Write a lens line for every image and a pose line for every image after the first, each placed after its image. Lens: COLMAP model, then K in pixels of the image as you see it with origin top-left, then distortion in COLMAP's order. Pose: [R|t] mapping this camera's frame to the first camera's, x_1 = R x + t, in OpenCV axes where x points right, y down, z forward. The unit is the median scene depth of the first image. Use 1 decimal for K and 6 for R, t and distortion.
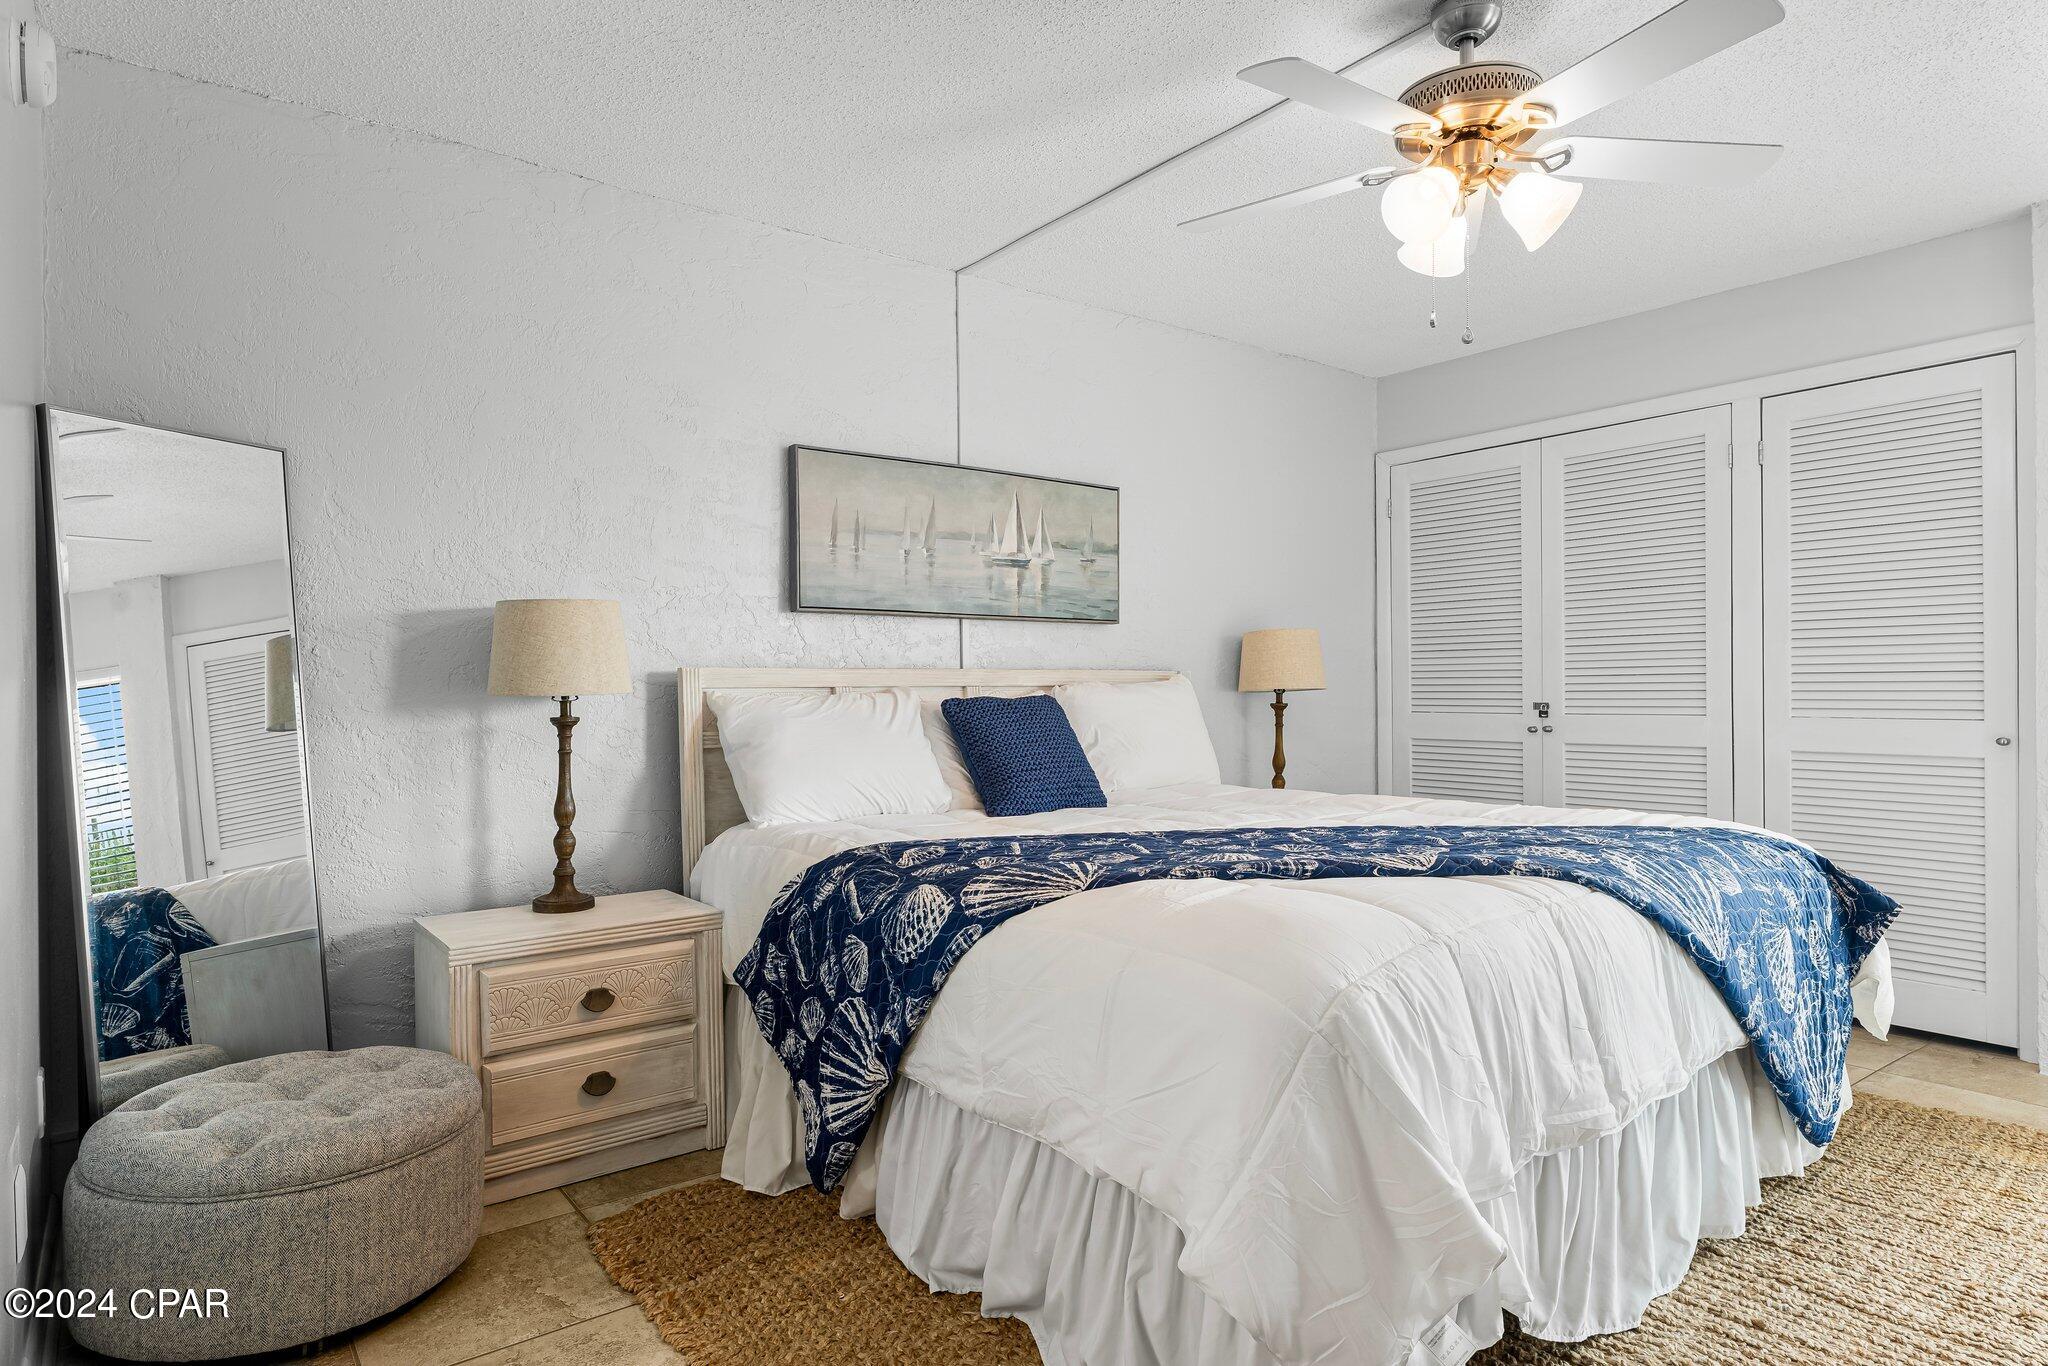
lens RADIAL K [[1162.7, 0, 1024.0], [0, 1162.7, 683.0], [0, 0, 1]] dist [0.003962, 0.000885]
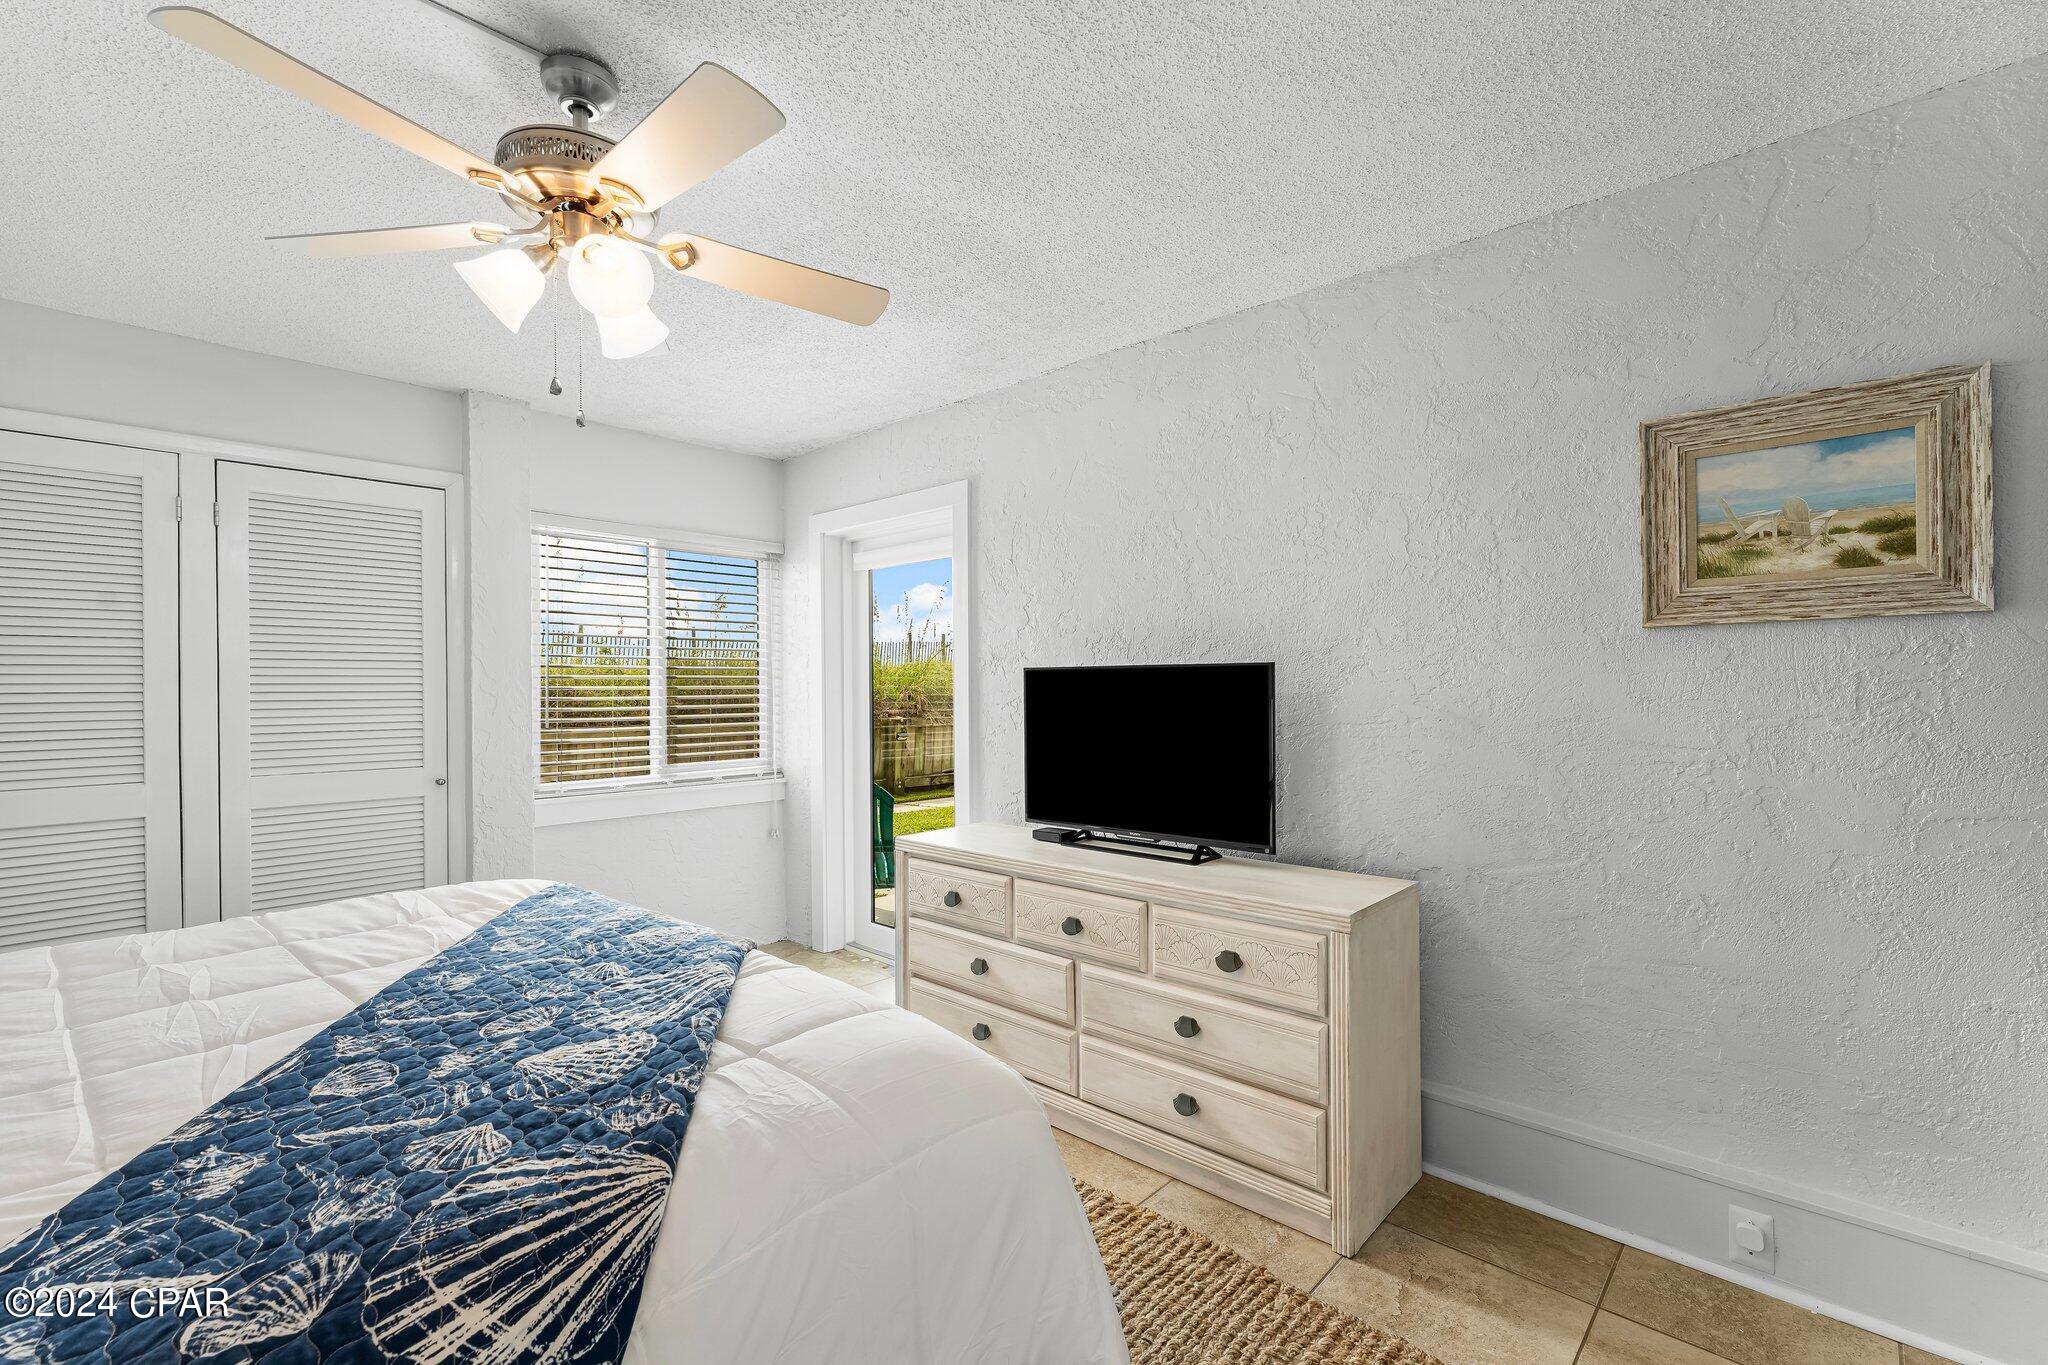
lens RADIAL K [[885.3, 0, 1024.0], [0, 885.3, 682.5], [0, 0, 1]] dist [-0.001875, -0.000058]
pose [[-0.167732, 0.013483, 0.985740, -0.233492], [0.002901, 0.999909, -0.013183, -0.042305], [-0.985828, 0.000648, -0.167756, 0.456628]]
